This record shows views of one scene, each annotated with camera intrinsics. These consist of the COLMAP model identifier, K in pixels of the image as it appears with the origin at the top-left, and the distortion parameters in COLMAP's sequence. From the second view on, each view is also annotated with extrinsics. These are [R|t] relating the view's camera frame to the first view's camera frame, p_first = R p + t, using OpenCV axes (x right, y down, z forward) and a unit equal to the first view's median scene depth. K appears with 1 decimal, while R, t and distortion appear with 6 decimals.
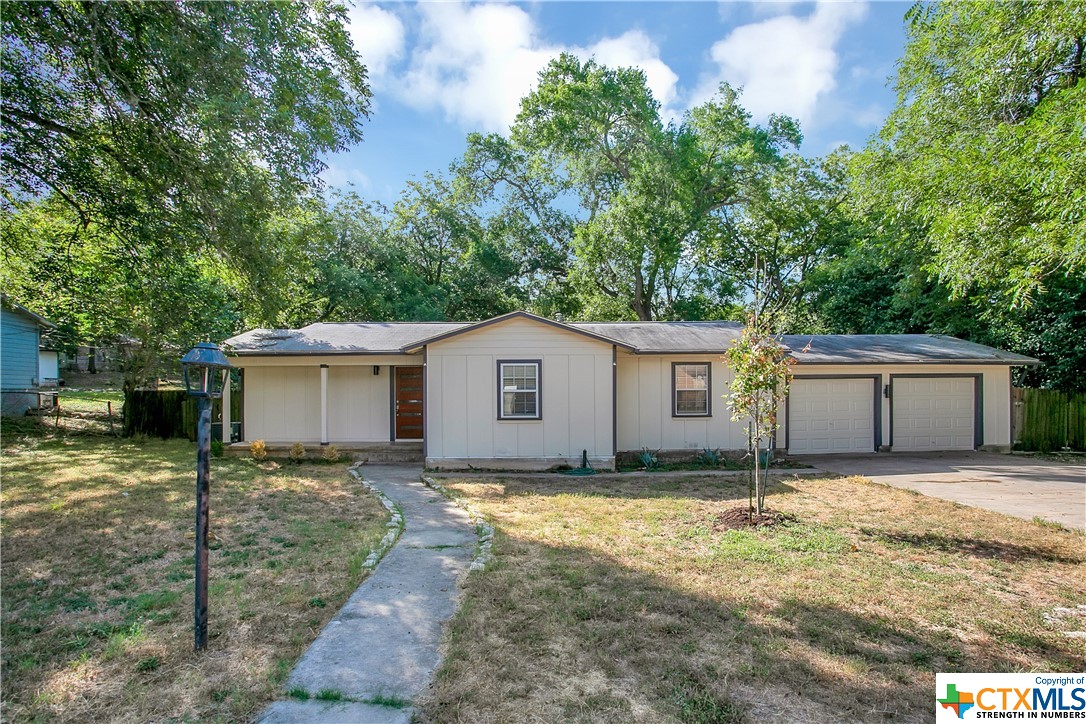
lens RADIAL K [[566.6, 0, 541.8], [0, 566.6, 389.0], [0, 0, 1]] dist [-0.106305, -0.000059]
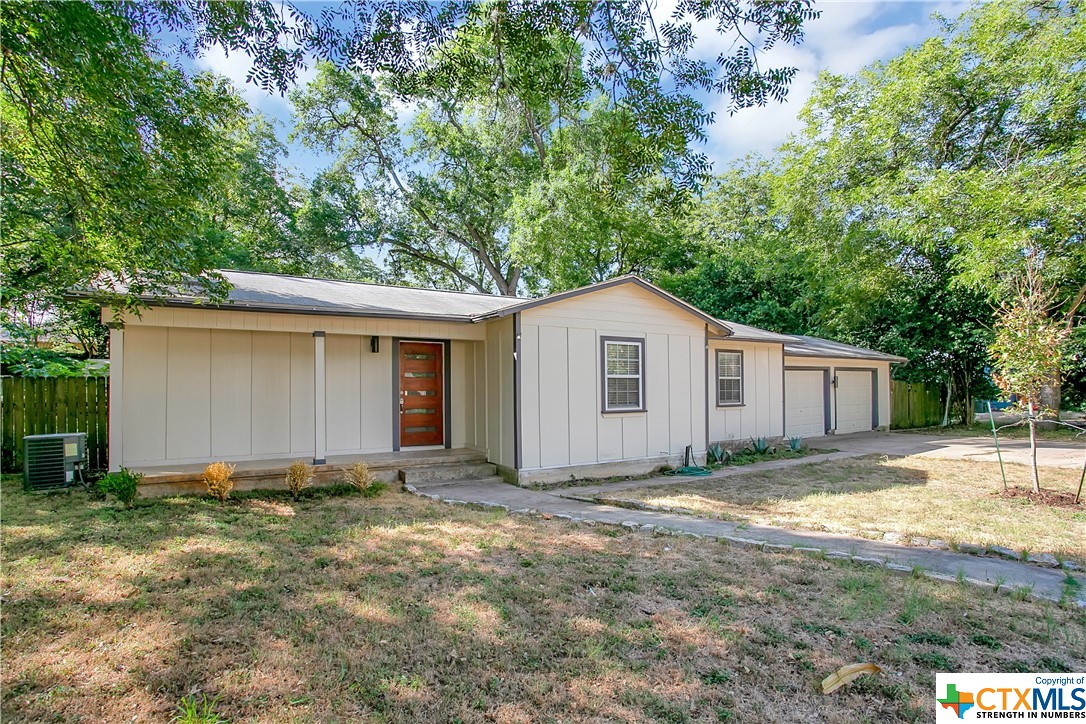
lens RADIAL K [[553.1, 0, 551.7], [0, 553.1, 362.5], [0, 0, 1]] dist [-0.103309, 0.039263]
pose [[0.832259, 0.029087, 0.553624, -0.551923], [-0.002632, 0.998819, -0.048520, 0.021935], [-0.554381, 0.038924, 0.831352, 0.410813]]
